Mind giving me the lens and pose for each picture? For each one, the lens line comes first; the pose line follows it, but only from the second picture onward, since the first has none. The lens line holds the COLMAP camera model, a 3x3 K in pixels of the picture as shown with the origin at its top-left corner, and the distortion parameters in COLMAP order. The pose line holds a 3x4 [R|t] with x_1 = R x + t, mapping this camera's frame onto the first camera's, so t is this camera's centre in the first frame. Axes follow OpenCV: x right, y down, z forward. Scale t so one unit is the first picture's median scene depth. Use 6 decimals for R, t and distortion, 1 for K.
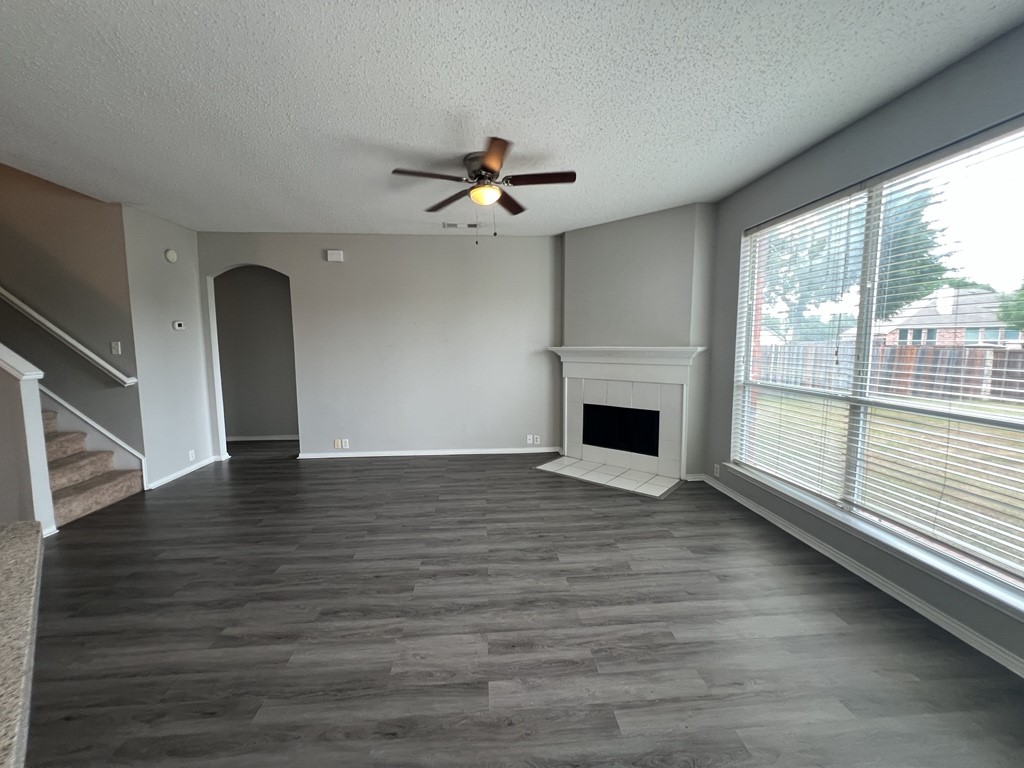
lens RADIAL K [[410.7, 0, 513.2], [0, 410.7, 384.6], [0, 0, 1]] dist [-0.001768, -0.000074]
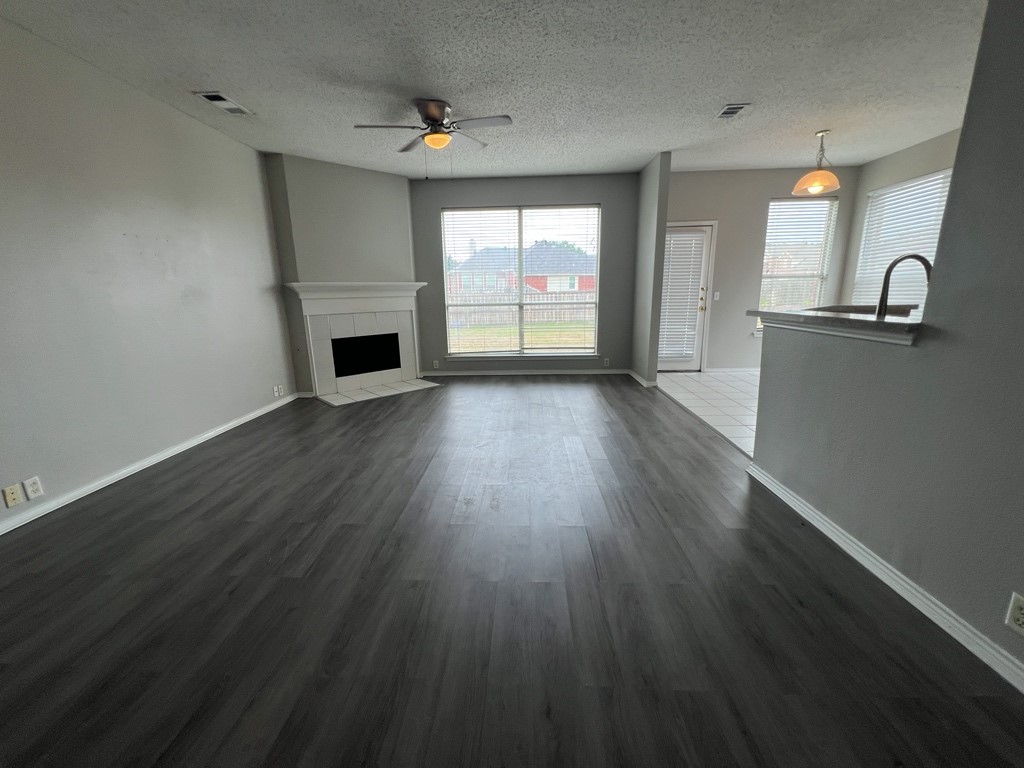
lens RADIAL K [[410.7, 0, 512.0], [0, 410.7, 381.9], [0, 0, 1]] dist [-0.001768, -0.000074]
pose [[0.102126, -0.204285, 0.973570, -0.919745], [0.122785, 0.973791, 0.191452, 0.010854], [-0.987165, 0.099988, 0.124532, 0.491357]]
